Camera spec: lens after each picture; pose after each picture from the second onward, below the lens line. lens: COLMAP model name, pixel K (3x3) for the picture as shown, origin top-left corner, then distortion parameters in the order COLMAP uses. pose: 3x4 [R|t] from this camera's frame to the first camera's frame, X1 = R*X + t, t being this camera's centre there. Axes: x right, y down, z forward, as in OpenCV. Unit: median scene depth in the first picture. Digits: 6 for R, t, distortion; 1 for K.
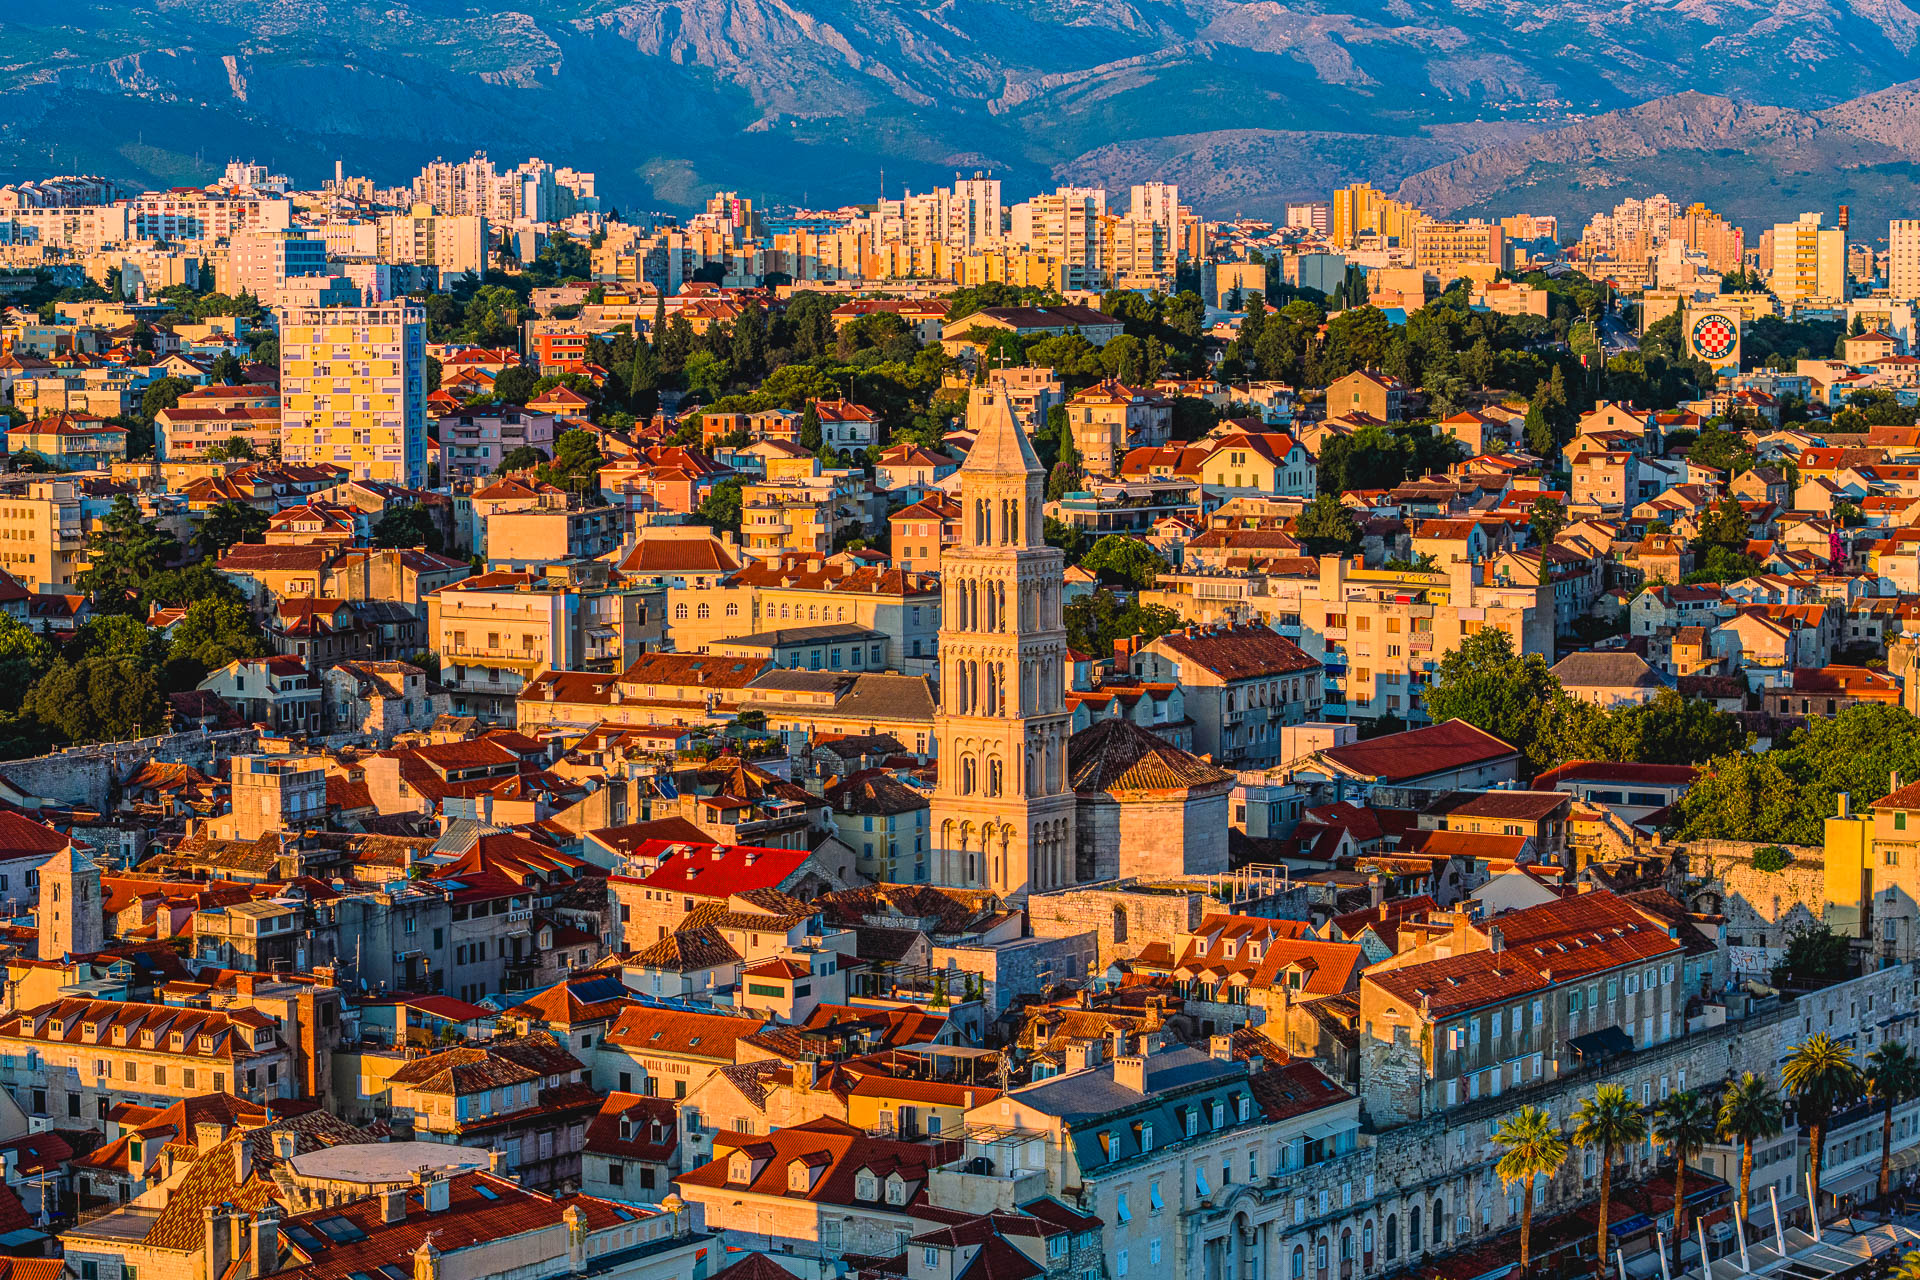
lens RADIAL K [[4478.7, 0, 959.9], [0, 4478.7, 640.7], [0, 0, 1]] dist [-0.126090, 0.000000]
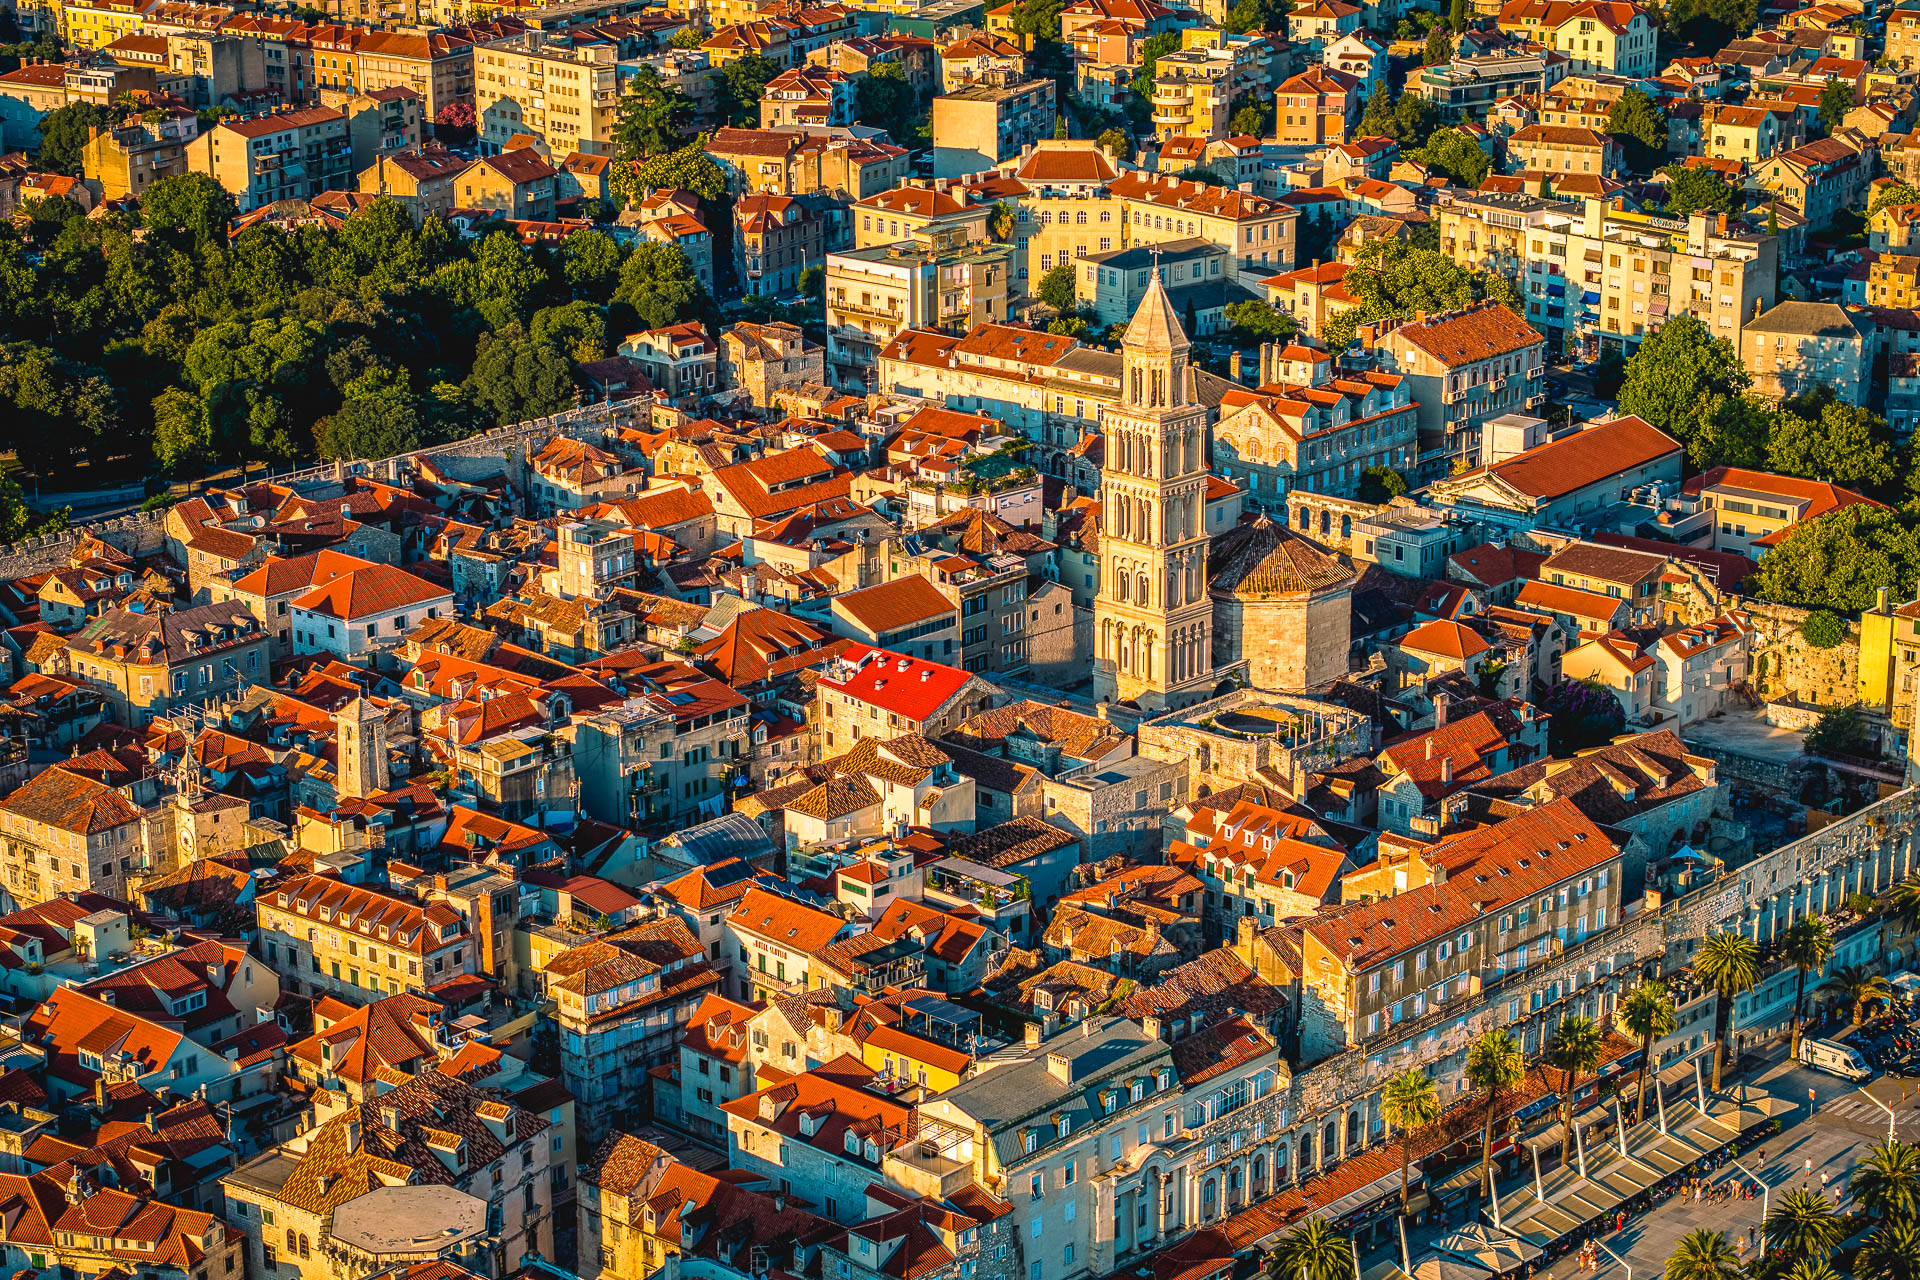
lens RADIAL K [[3682.3, 0, 960.9], [0, 3682.3, 639.8], [0, 0, 1]] dist [-0.081174, 0.000000]
pose [[0.988309, 0.041598, -0.146677, 0.090061], [-0.012546, 0.980985, 0.193676, -0.127309], [0.151944, -0.189572, 0.970039, 0.004236]]
